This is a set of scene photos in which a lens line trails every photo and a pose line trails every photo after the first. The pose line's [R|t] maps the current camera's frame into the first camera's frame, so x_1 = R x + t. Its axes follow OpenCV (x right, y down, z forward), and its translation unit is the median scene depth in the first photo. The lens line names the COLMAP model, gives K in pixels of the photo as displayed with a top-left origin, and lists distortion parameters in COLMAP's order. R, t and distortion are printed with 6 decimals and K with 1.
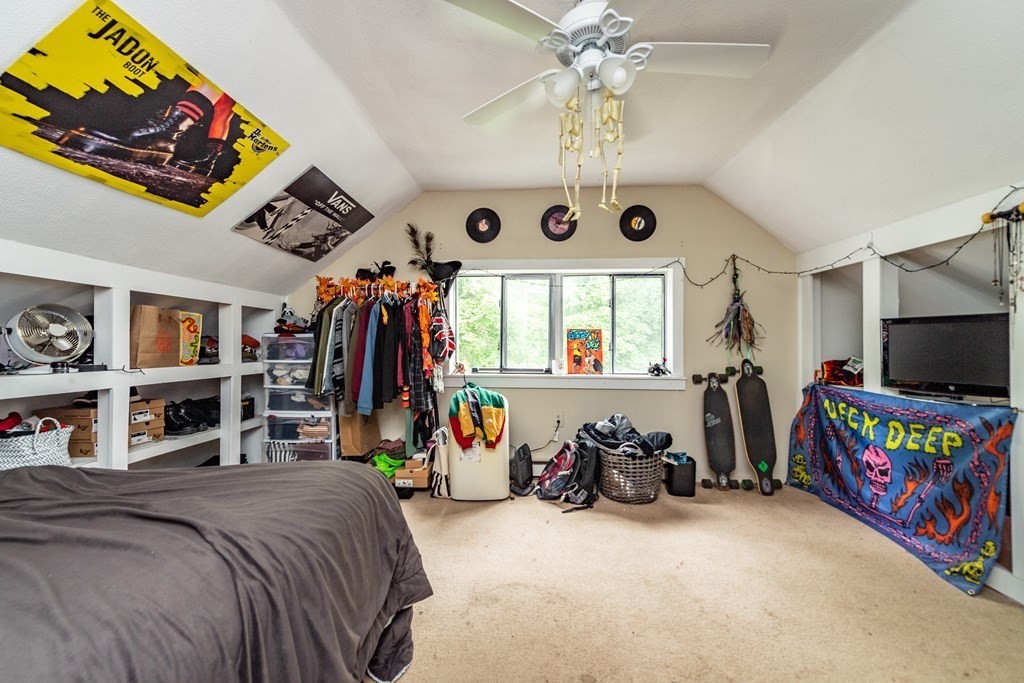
lens RADIAL K [[407.7, 0, 516.0], [0, 407.7, 340.7], [0, 0, 1]] dist [0.013374, -0.002672]
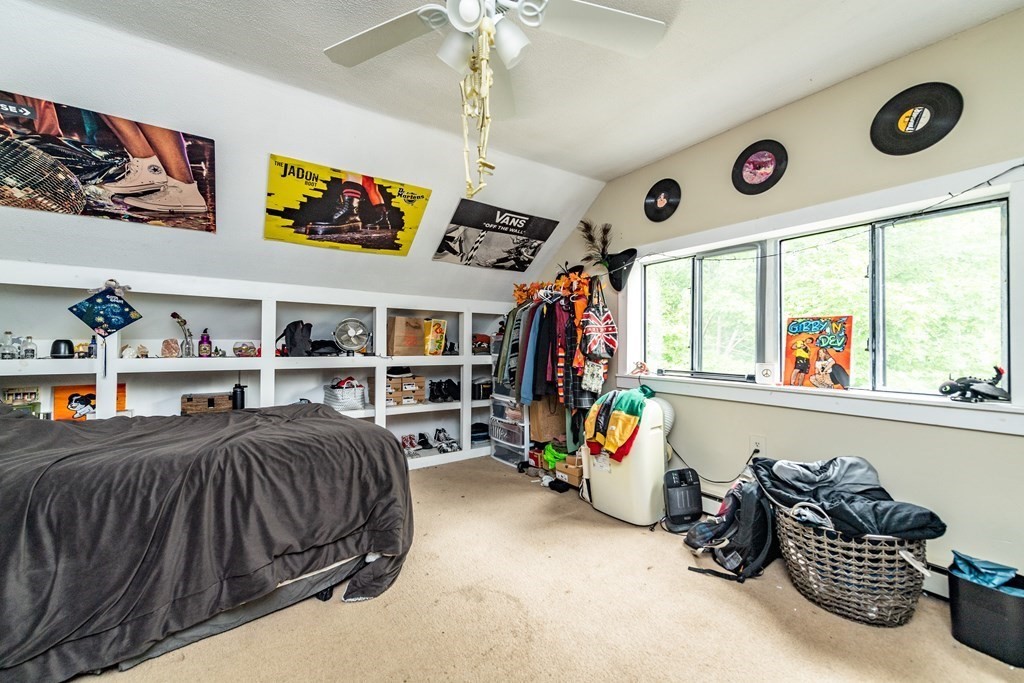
lens RADIAL K [[407.7, 0, 515.8], [0, 407.7, 341.7], [0, 0, 1]] dist [0.013374, -0.002672]
pose [[0.623130, -0.003118, -0.782112, 0.475739], [0.003293, 0.999994, -0.001363, 0.011772], [0.782111, -0.001726, 0.623137, 0.283679]]
